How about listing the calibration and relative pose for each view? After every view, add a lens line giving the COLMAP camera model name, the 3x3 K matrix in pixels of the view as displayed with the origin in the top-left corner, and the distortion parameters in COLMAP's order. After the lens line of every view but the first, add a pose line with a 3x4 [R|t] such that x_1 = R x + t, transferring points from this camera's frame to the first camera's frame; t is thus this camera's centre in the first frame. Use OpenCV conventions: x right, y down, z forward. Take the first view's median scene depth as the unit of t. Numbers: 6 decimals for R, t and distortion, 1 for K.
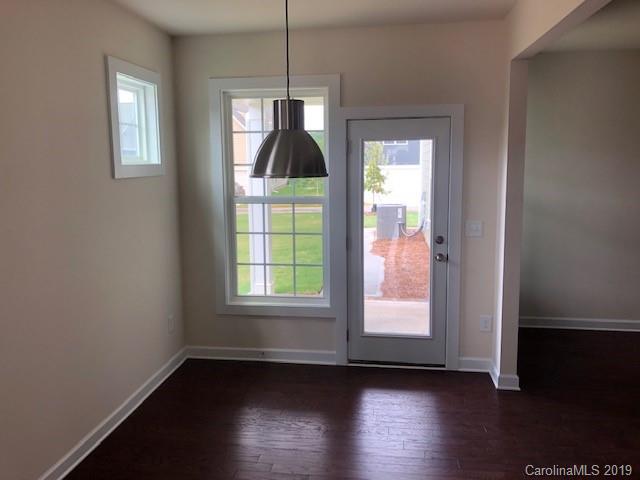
lens RADIAL K [[515.6, 0, 317.8], [0, 515.6, 239.8], [0, 0, 1]] dist [0.022997, -0.031254]
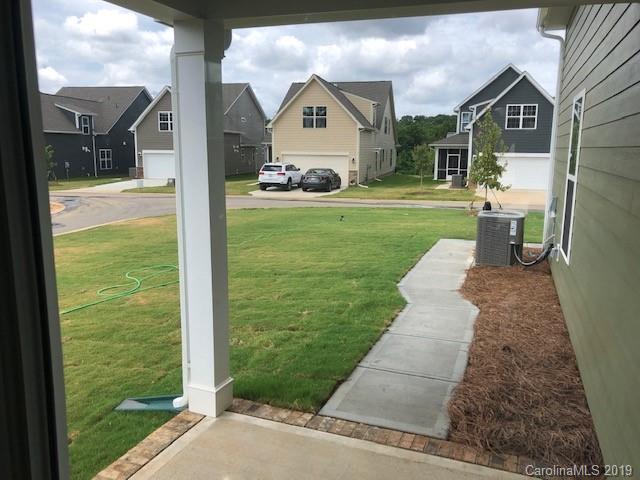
lens RADIAL K [[515.6, 0, 322.6], [0, 515.6, 238.8], [0, 0, 1]] dist [0.022997, -0.031254]
pose [[0.975677, 0.052740, -0.212774, 0.037356], [-0.047041, 0.998388, 0.031761, -0.027879], [0.214106, -0.020979, 0.976585, 0.182781]]
